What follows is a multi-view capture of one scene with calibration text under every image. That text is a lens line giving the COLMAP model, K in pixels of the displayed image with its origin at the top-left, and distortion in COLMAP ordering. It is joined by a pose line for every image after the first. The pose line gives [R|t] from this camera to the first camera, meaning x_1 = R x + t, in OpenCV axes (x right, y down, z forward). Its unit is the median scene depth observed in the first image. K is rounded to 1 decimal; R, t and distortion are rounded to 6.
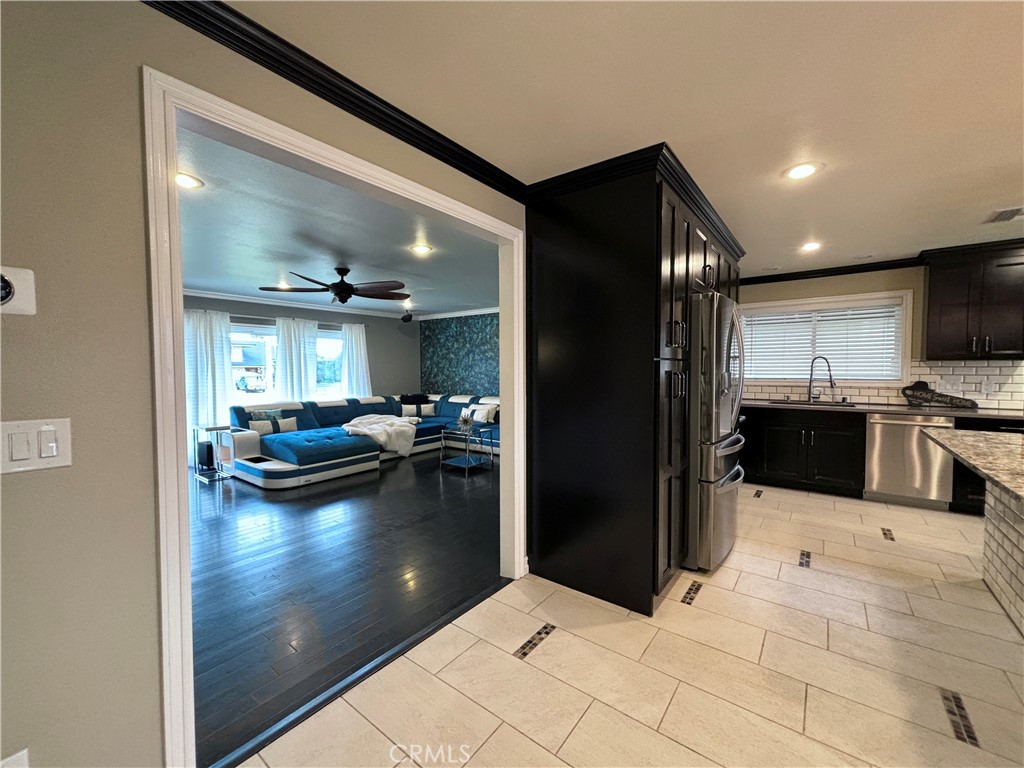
lens RADIAL K [[413.1, 0, 509.5], [0, 413.1, 384.5], [0, 0, 1]] dist [-0.000875, -0.000051]
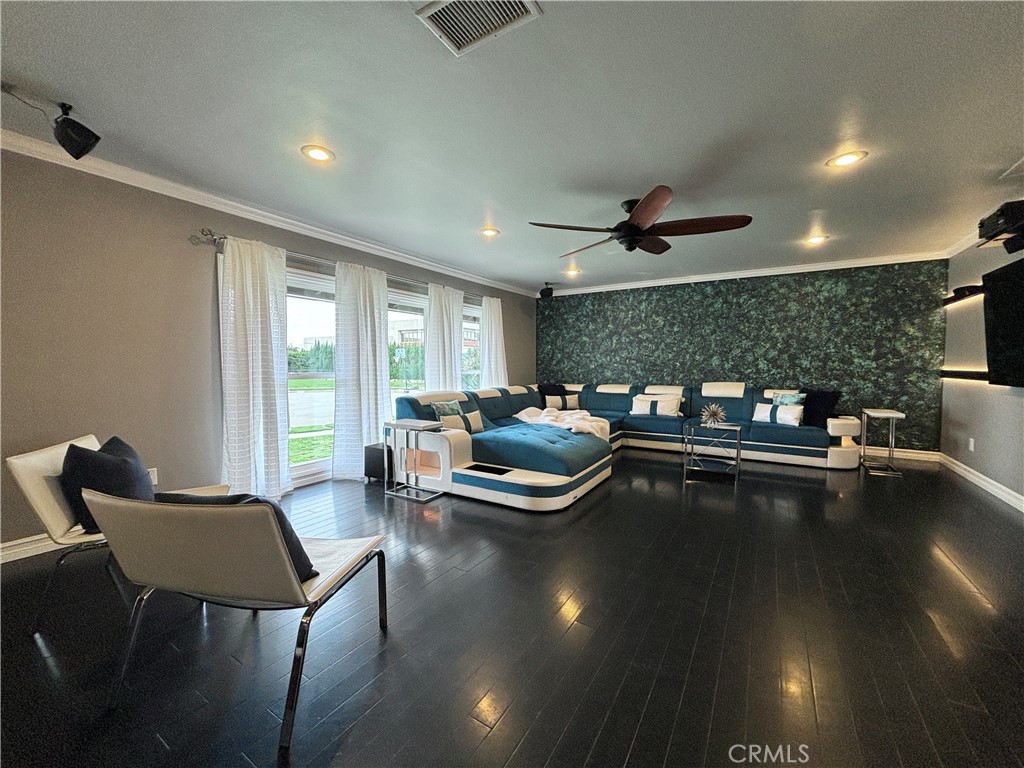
lens RADIAL K [[413.1, 0, 515.0], [0, 413.1, 384.8], [0, 0, 1]] dist [-0.000875, -0.000051]
pose [[0.997992, -0.004277, 0.063191, -0.362308], [0.003586, 0.999933, 0.011043, 0.016590], [-0.063234, -0.010794, 0.997940, 0.169126]]
